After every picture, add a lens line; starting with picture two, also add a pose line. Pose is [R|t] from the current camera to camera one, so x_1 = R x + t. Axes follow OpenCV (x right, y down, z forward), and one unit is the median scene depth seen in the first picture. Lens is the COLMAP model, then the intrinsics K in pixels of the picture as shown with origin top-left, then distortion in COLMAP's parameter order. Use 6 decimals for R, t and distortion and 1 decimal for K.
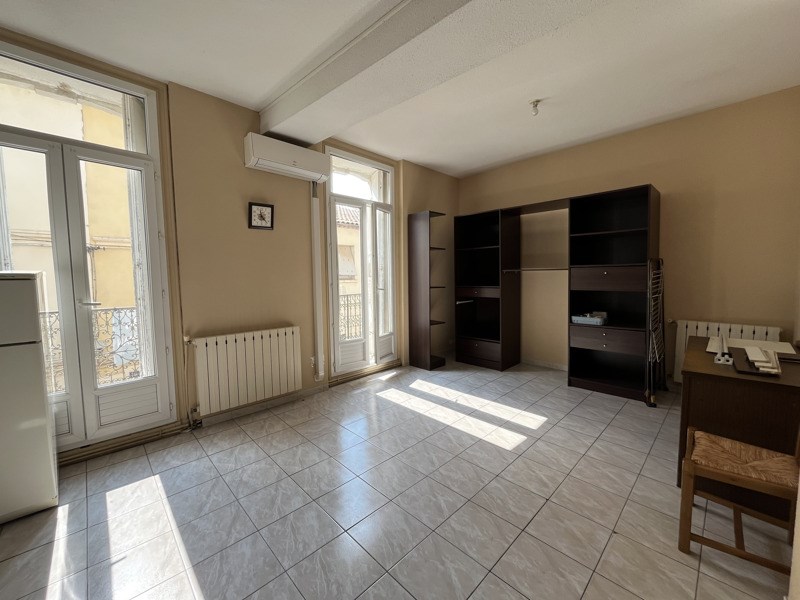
lens RADIAL K [[324.4, 0, 399.6], [0, 324.4, 298.2], [0, 0, 1]] dist [-0.000476, -0.000145]
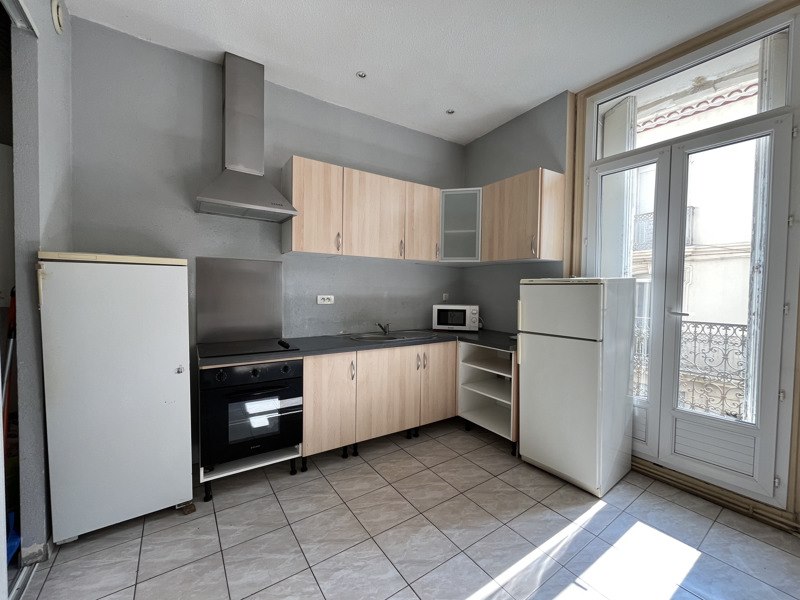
lens RADIAL K [[324.4, 0, 398.1], [0, 324.4, 301.3], [0, 0, 1]] dist [-0.000476, -0.000145]
pose [[-0.170528, 0.039627, -0.984556, 0.058065], [-0.076506, 0.995642, 0.053325, -0.004527], [0.982378, 0.084418, -0.166753, 0.369977]]
